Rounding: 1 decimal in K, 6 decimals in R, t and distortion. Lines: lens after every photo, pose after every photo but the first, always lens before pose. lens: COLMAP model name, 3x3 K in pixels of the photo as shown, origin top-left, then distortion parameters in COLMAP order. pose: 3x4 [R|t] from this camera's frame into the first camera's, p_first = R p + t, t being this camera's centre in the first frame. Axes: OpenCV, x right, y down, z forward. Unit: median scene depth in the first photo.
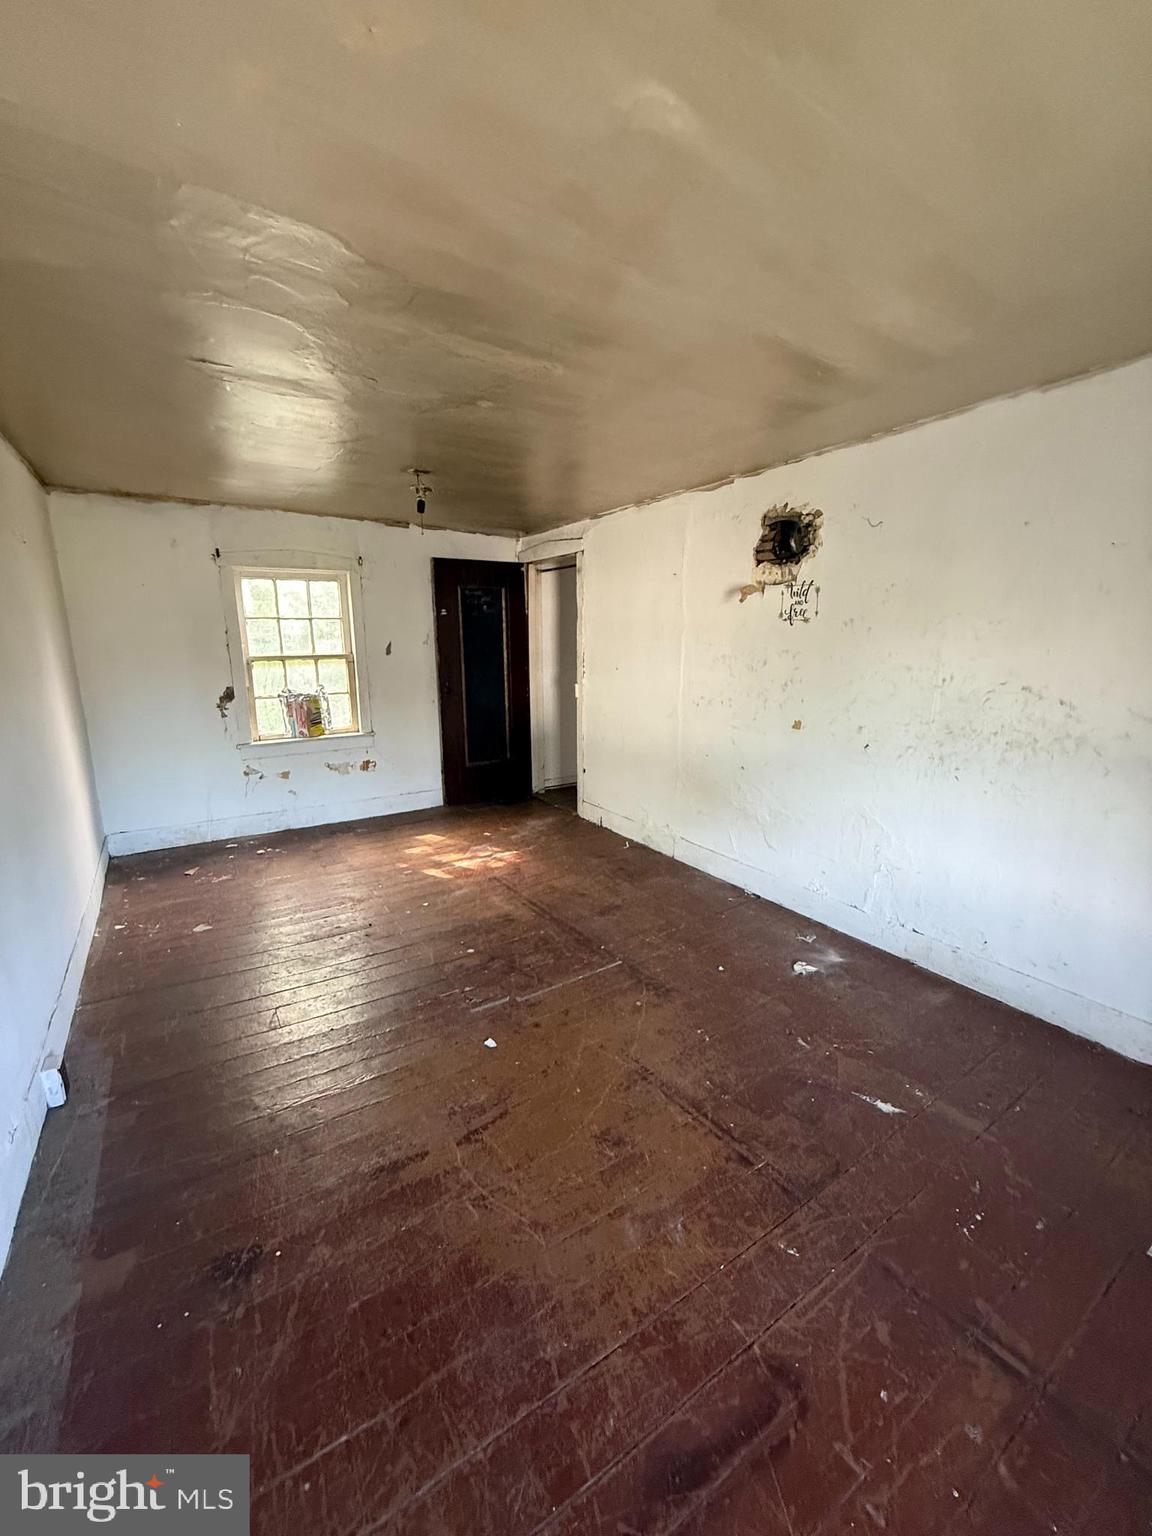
lens RADIAL K [[616.4, 0, 576.7], [0, 616.4, 768.9], [0, 0, 1]] dist [-0.001008, -0.000270]
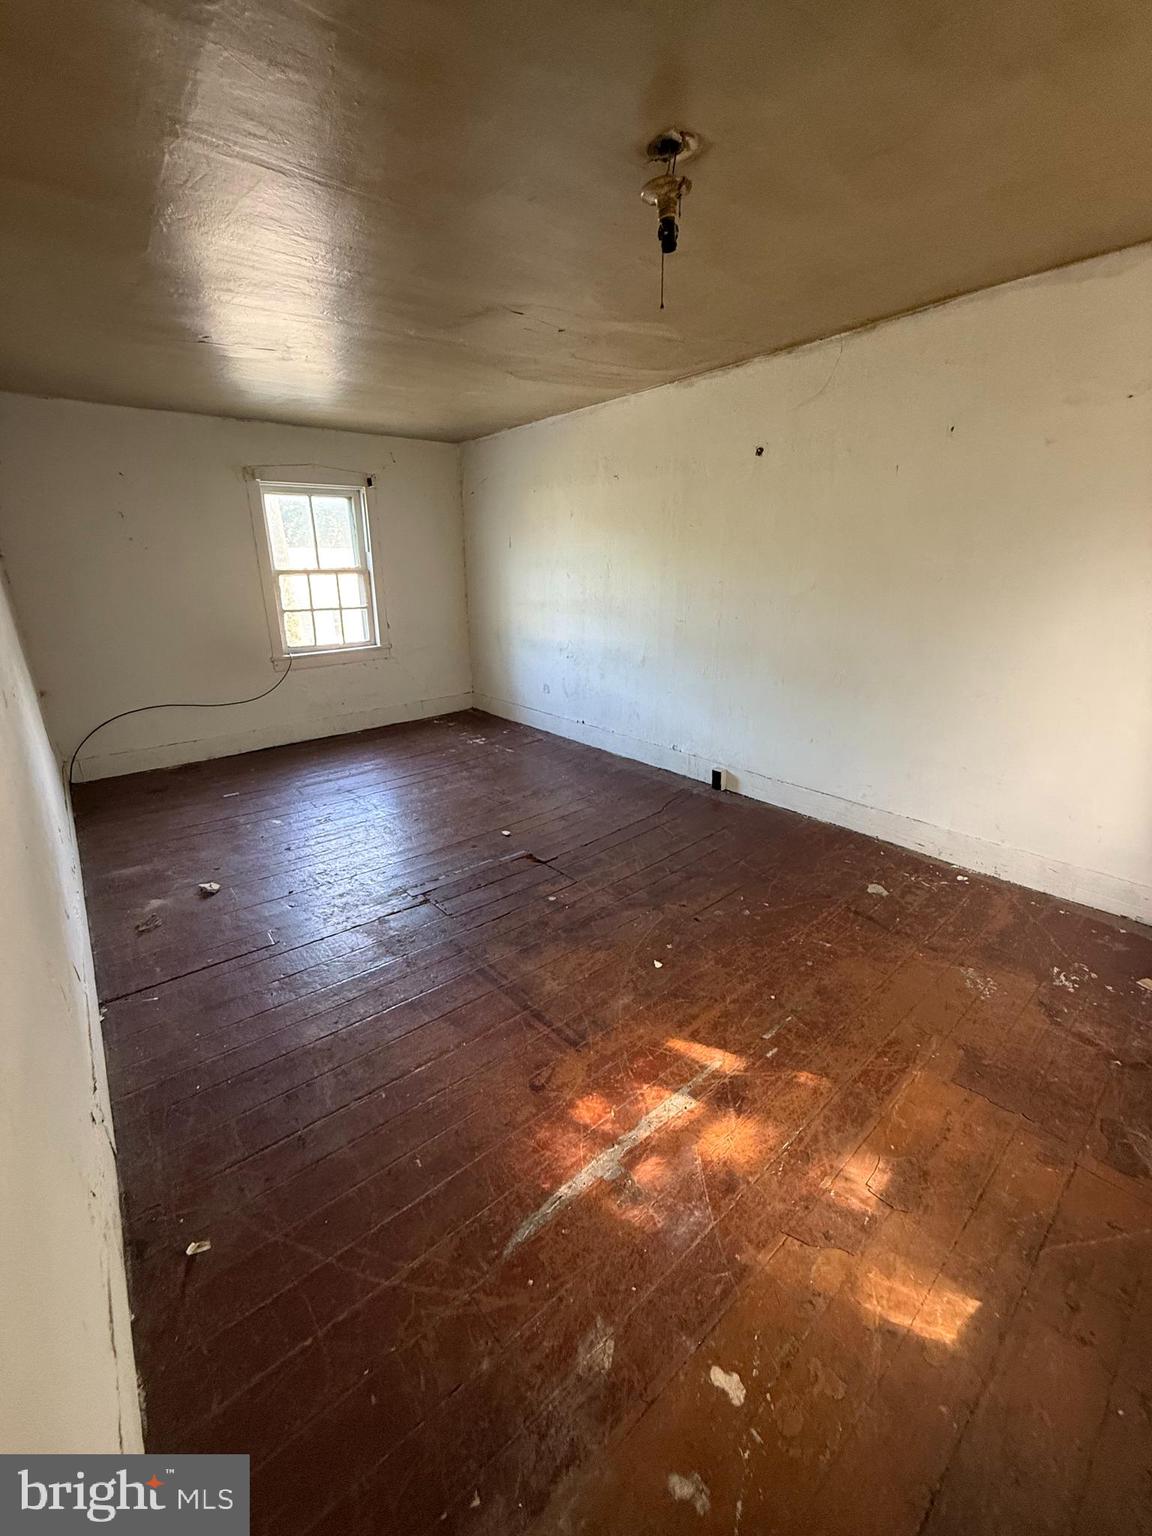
lens RADIAL K [[616.4, 0, 571.8], [0, 616.4, 766.8], [0, 0, 1]] dist [-0.001008, -0.000270]
pose [[-0.993313, 0.051714, -0.103220, -0.085301], [-0.007525, 0.863163, 0.504870, -0.240546], [0.115204, 0.502271, -0.857002, 1.220673]]
